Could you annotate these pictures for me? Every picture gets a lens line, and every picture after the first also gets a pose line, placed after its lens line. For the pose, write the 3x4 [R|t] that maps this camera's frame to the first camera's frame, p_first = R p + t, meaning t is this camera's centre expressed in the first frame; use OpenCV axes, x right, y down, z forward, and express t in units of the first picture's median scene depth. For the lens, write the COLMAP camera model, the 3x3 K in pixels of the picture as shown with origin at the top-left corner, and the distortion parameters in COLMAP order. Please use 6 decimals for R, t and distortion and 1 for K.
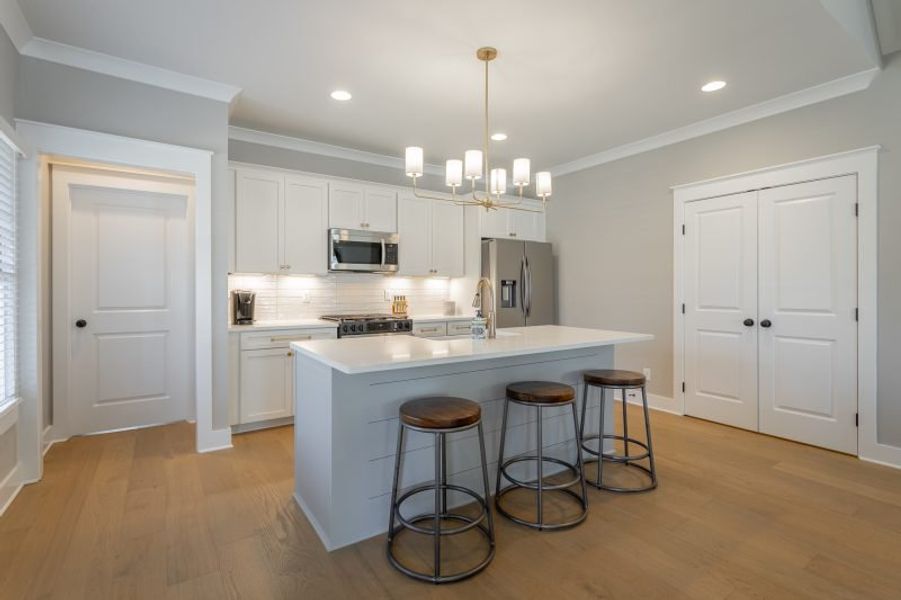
lens RADIAL K [[425.3, 0, 433.1], [0, 425.3, 287.2], [0, 0, 1]] dist [0.002139, -0.002550]
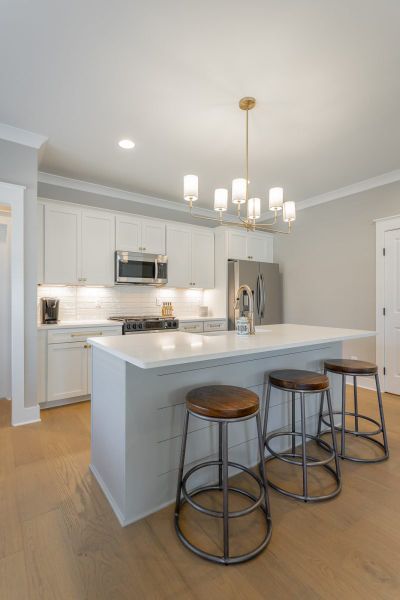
lens RADIAL K [[283.2, 0, 180.7], [0, 283.2, 297.6], [0, 0, 1]] dist [0.002139, -0.002550]
pose [[0.999991, -0.000156, 0.004285, -0.061832], [0.000182, 0.999982, -0.006013, 0.016262], [-0.004284, 0.006013, 0.999973, 0.161996]]
